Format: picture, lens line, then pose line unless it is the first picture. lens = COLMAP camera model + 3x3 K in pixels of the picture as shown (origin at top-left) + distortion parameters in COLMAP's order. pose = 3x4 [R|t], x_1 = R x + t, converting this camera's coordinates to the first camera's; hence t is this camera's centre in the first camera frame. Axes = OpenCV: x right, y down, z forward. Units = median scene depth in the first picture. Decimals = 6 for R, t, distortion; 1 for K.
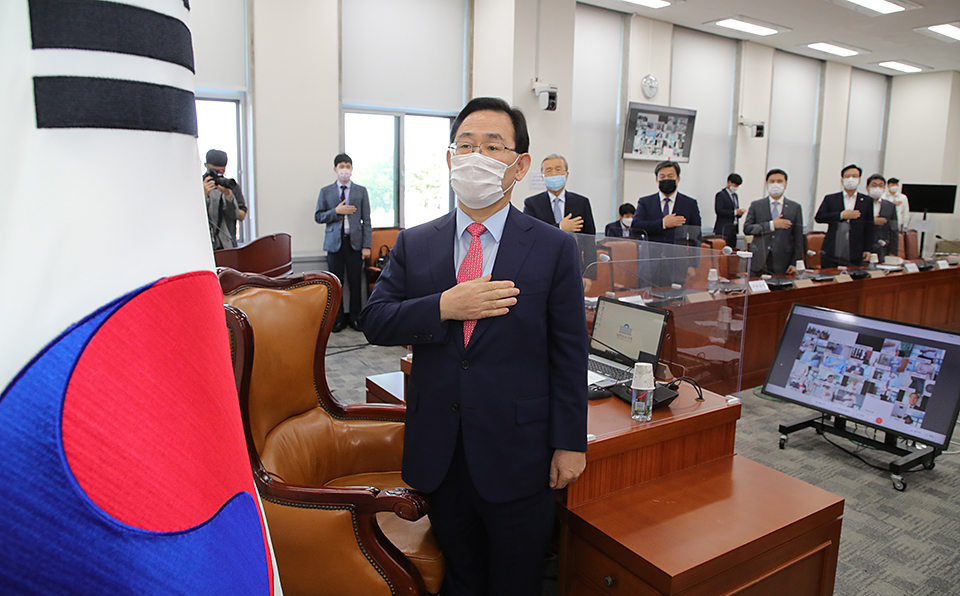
lens RADIAL K [[659.1, 0, 479.3], [0, 659.1, 279.3], [0, 0, 1]] dist [-0.062180, 0.032033]
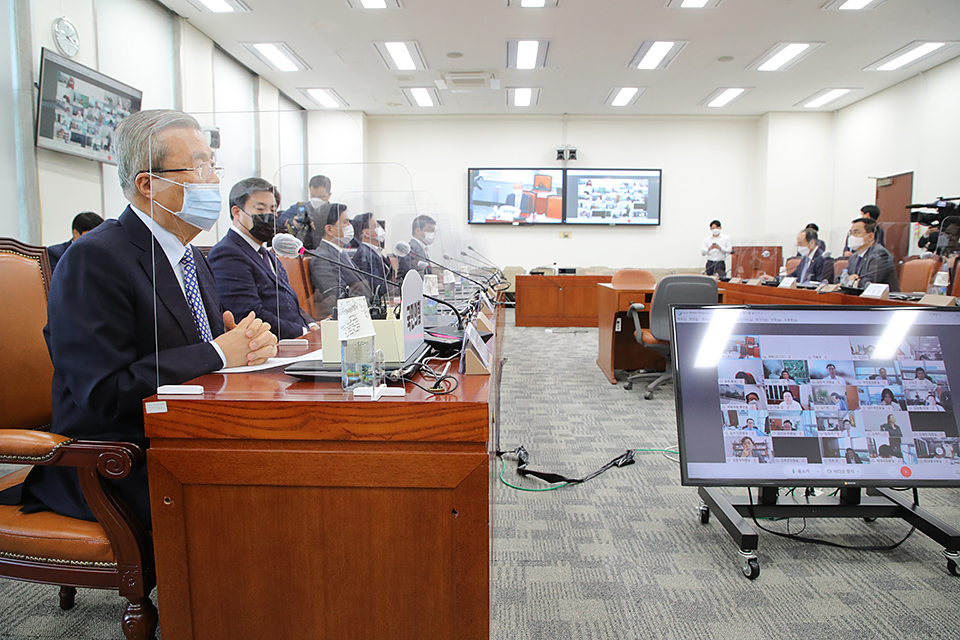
lens RADIAL K [[648.5, 0, 480.0], [0, 648.5, 320.0], [0, 0, 1]] dist [-0.078369, 0.040457]
pose [[0.577075, -0.094843, 0.811166, -0.048083], [0.129849, 0.991255, 0.023523, 0.016771], [-0.806303, 0.091754, 0.584343, 0.860435]]
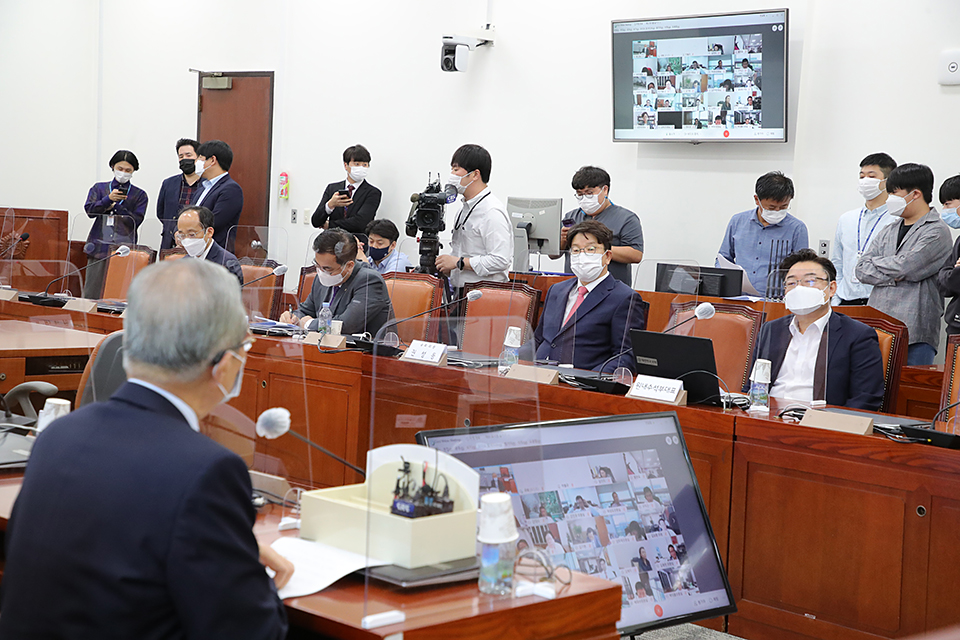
lens RADIAL K [[1680.2, 0, 480.0], [0, 1680.2, 320.0], [0, 0, 1]] dist [0.327897, -0.048752]
pose [[-0.216174, -0.101070, 0.971109, -0.573516], [0.089097, 0.988436, 0.122707, -0.168516], [-0.972281, 0.113049, -0.204669, 1.238640]]
